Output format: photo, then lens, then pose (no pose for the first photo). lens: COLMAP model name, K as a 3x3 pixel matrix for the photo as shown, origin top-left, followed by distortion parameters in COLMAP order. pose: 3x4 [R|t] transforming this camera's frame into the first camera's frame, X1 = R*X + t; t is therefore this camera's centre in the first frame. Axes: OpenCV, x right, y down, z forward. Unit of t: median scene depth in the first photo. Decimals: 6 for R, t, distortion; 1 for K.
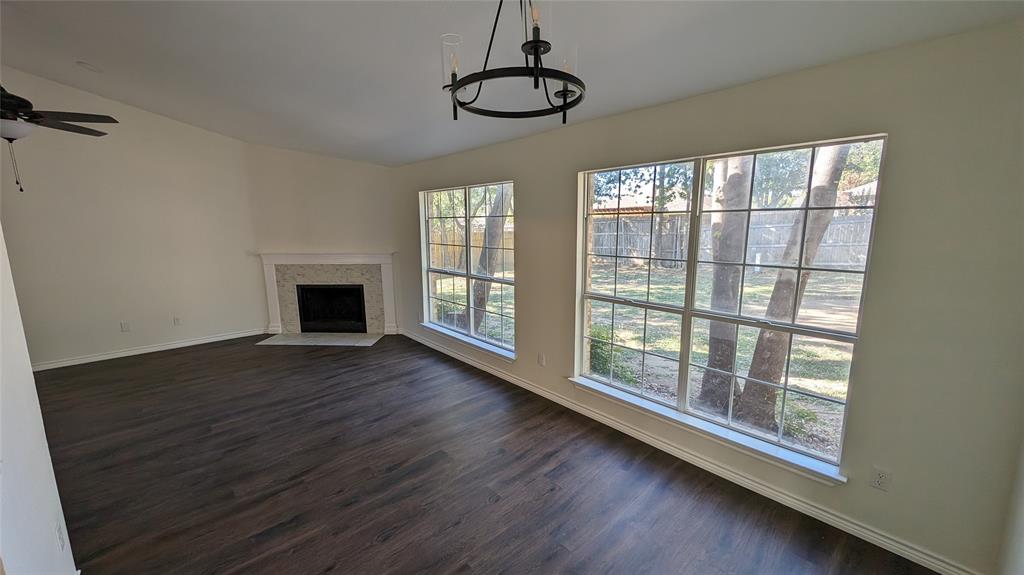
lens RADIAL K [[390.7, 0, 512.0], [0, 390.7, 287.5], [0, 0, 1]] dist [-0.000964, -0.000159]
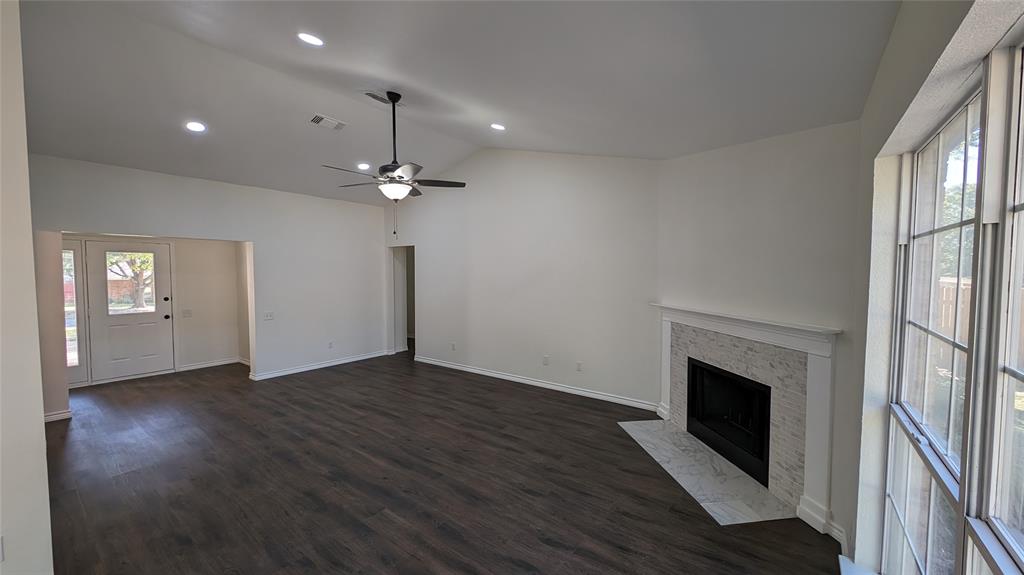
lens RADIAL K [[390.7, 0, 512.0], [0, 390.7, 287.5], [0, 0, 1]] dist [-0.000964, -0.000159]
pose [[0.193726, 0.048287, -0.979867, 0.026140], [-0.164904, 0.986180, 0.015995, -0.092734], [0.967097, 0.158485, 0.199011, 0.637012]]
